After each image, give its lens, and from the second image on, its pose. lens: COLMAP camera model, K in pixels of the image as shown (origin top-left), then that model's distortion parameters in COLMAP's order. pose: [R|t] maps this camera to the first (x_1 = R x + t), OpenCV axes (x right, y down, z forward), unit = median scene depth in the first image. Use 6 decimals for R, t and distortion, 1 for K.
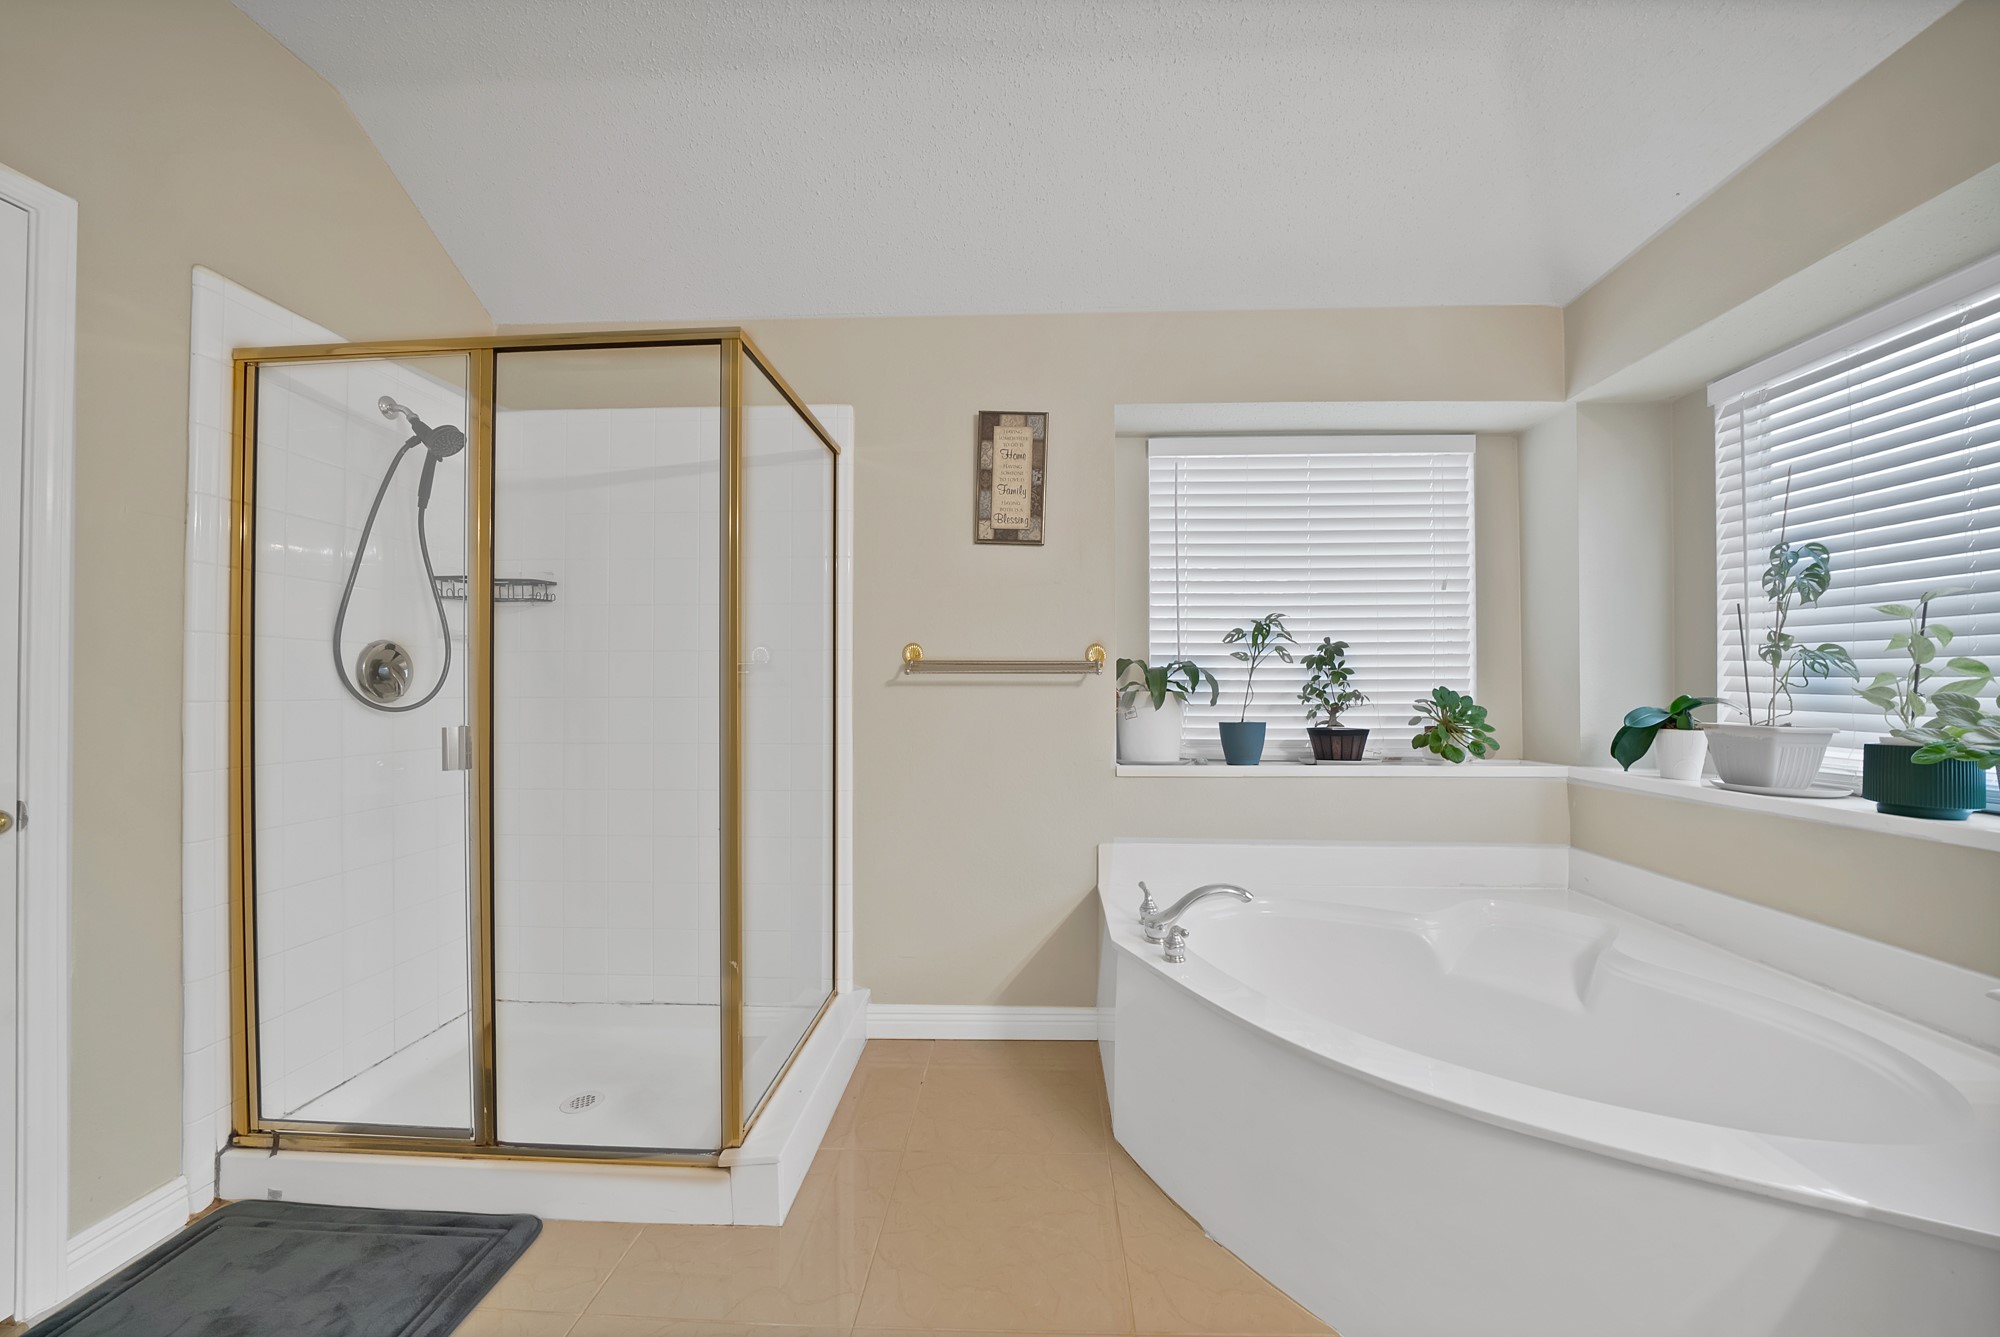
lens RADIAL K [[725.8, 0, 1004.4], [0, 725.8, 676.1], [0, 0, 1]] dist [-0.024784, 0.000179]
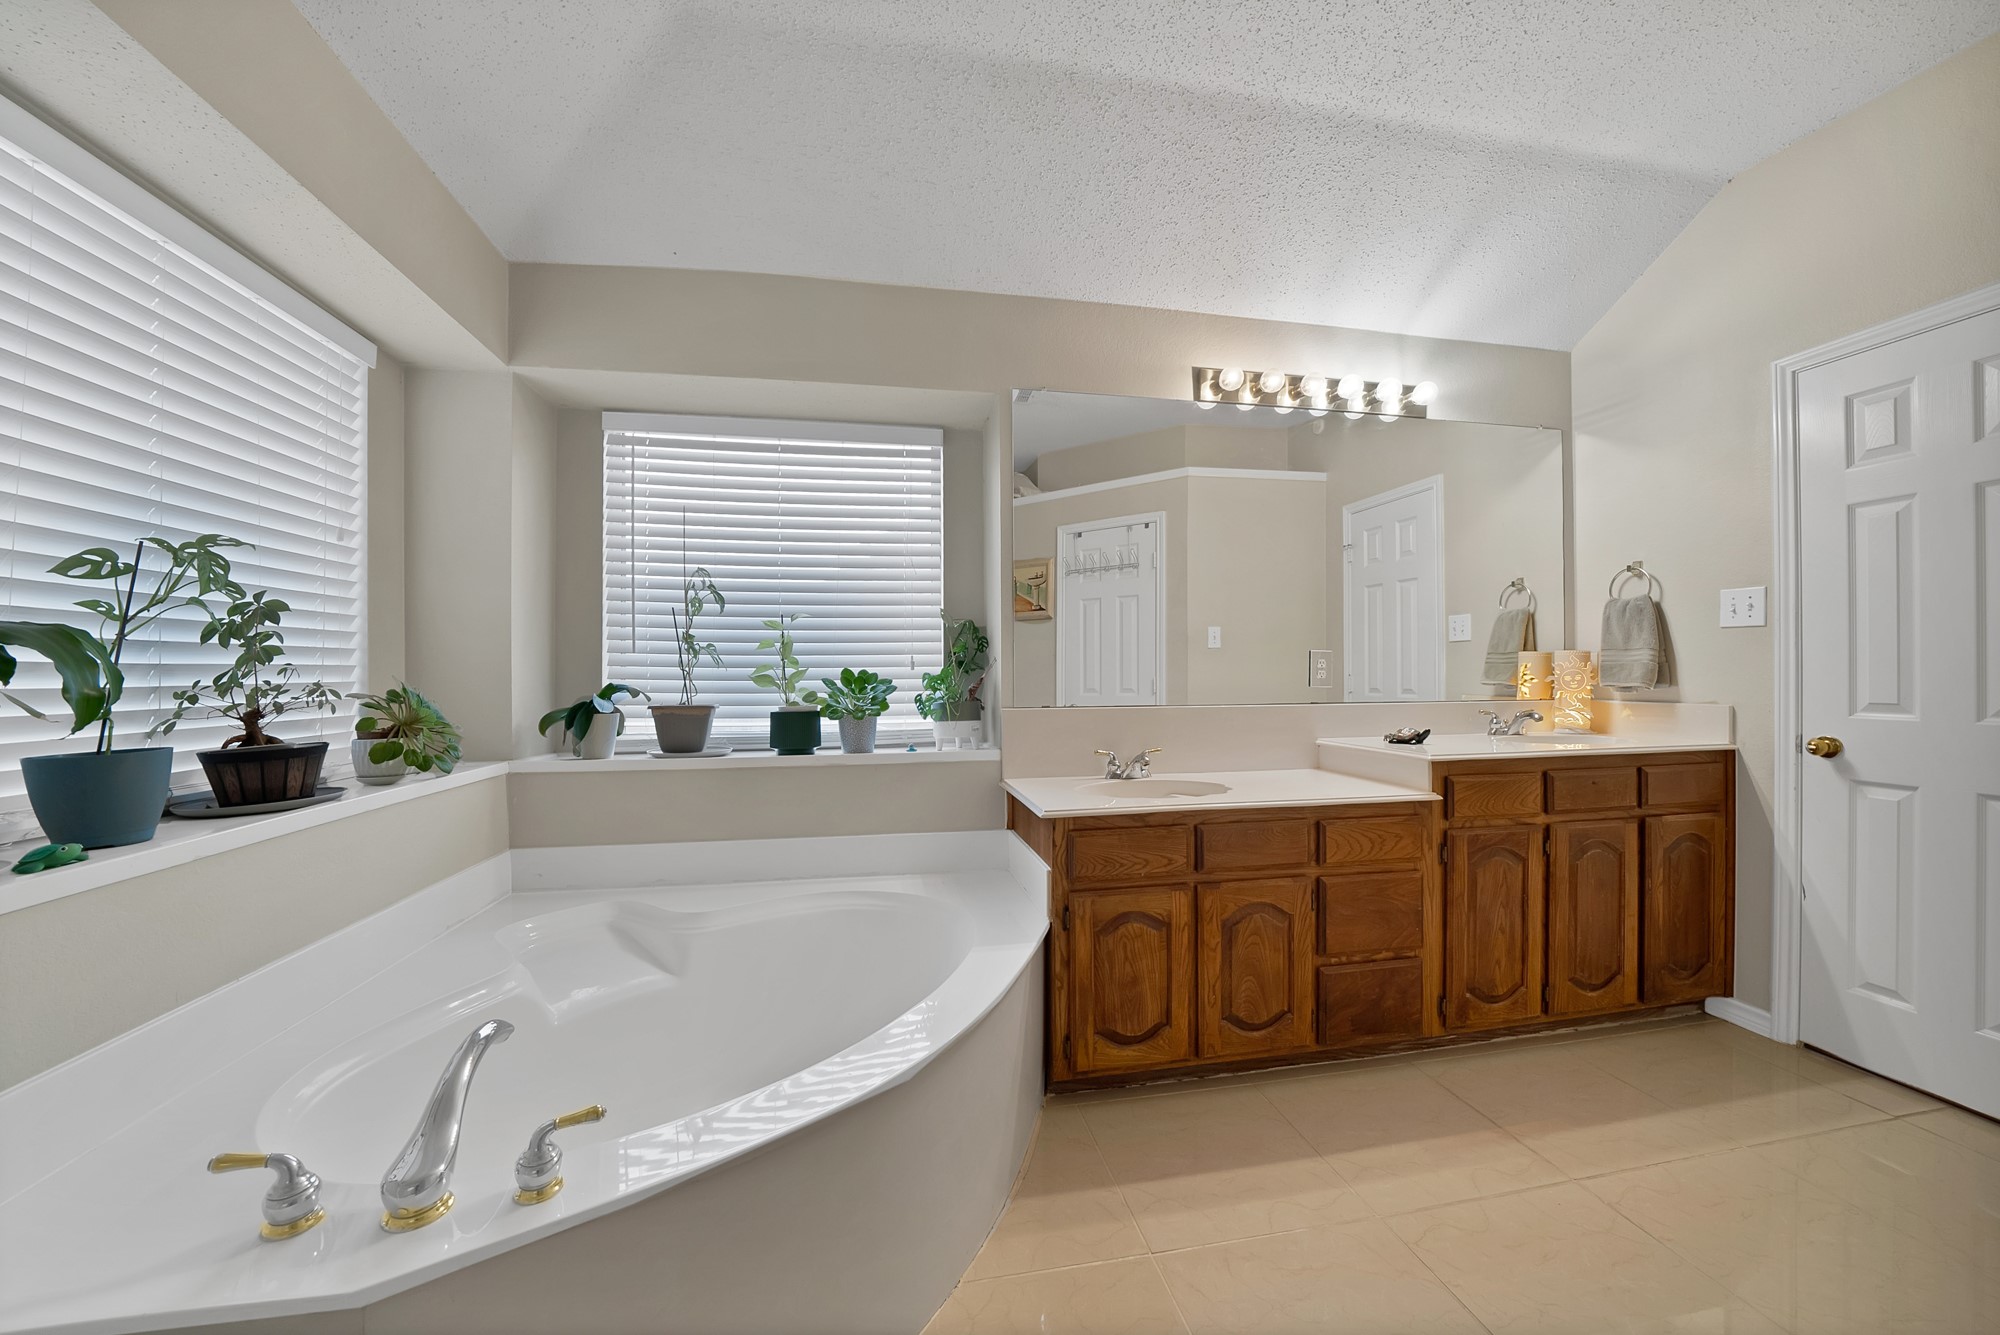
lens RADIAL K [[725.8, 0, 1004.4], [0, 725.8, 675.1], [0, 0, 1]] dist [-0.024784, 0.000179]
pose [[-0.234852, -0.002381, 0.972028, -0.264865], [-0.009699, 0.999953, 0.000106, 0.007968], [-0.971983, -0.009402, -0.234864, 0.598214]]
